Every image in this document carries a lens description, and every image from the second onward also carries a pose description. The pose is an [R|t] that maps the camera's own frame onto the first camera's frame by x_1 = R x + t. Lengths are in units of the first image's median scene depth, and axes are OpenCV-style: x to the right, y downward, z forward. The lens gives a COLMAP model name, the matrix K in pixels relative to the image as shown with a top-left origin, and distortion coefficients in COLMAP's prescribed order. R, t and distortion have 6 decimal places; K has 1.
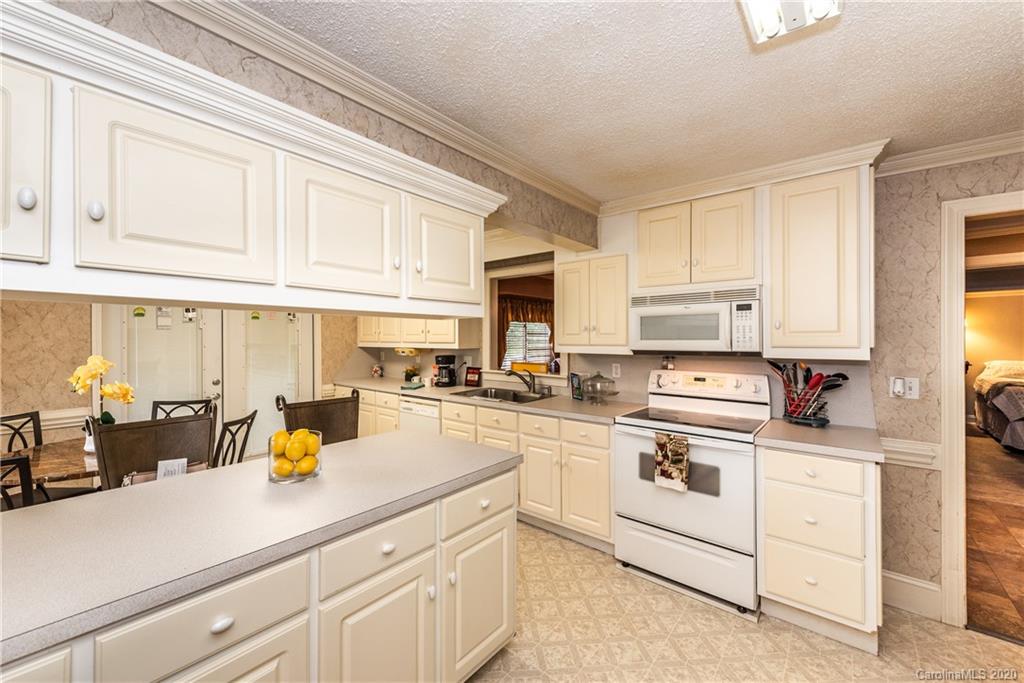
lens RADIAL K [[402.4, 0, 508.9], [0, 402.4, 337.2], [0, 0, 1]] dist [0.002435, 0.000169]
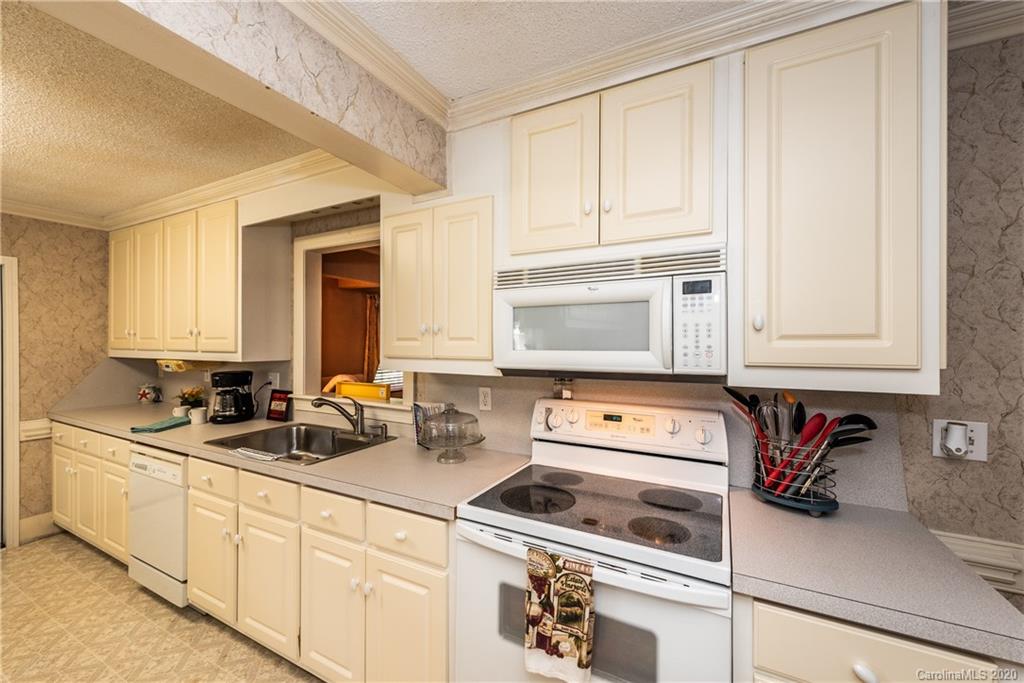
lens RADIAL K [[400.1, 0, 515.6], [0, 400.1, 342.9], [0, 0, 1]] dist [0.002591, 0.000207]
pose [[0.974943, 0.005837, 0.222377, 0.224097], [-0.005619, 0.999983, -0.001614, -0.001904], [-0.222382, 0.000324, 0.974959, 0.502607]]
